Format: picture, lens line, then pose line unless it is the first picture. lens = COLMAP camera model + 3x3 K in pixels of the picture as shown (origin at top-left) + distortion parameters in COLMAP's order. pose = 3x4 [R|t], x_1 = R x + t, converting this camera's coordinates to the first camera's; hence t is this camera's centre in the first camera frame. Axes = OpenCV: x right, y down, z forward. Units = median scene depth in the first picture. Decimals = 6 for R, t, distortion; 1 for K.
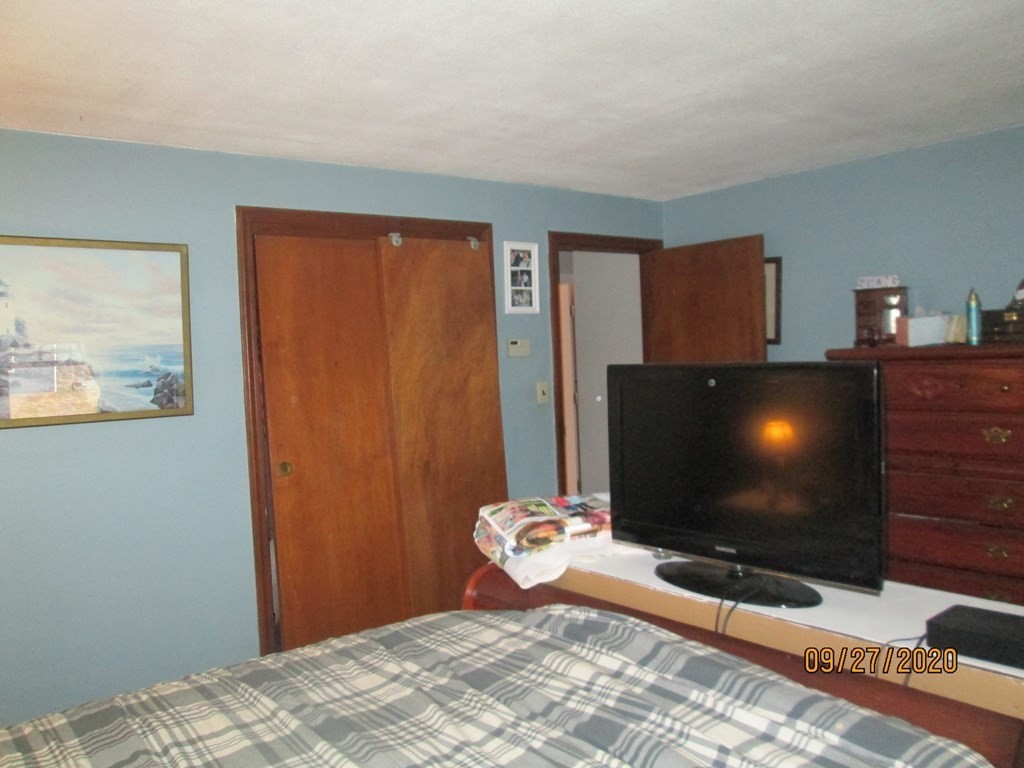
lens RADIAL K [[832.1, 0, 512.0], [0, 832.1, 384.0], [0, 0, 1]] dist [-0.050389, 0.002877]
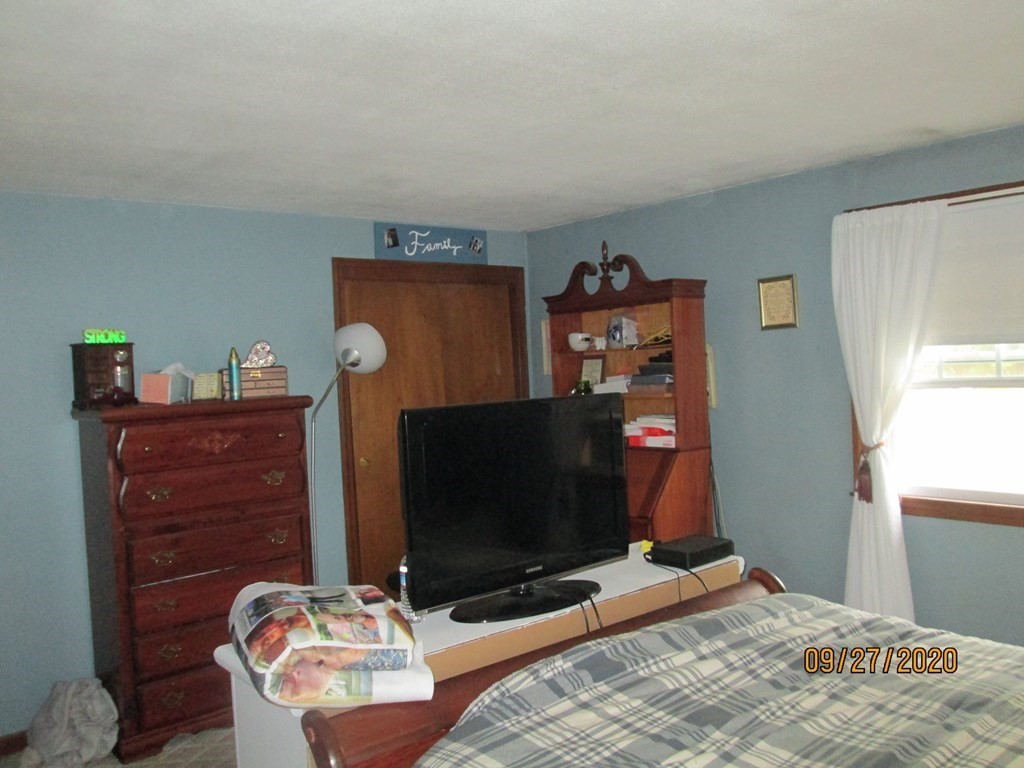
lens RADIAL K [[832.1, 0, 512.0], [0, 832.1, 384.0], [0, 0, 1]] dist [-0.050389, 0.002877]
pose [[0.021243, 0.013134, 0.999688, -0.857566], [0.092381, 0.995610, -0.015043, -0.029752], [-0.995497, 0.092672, 0.019936, 1.005099]]
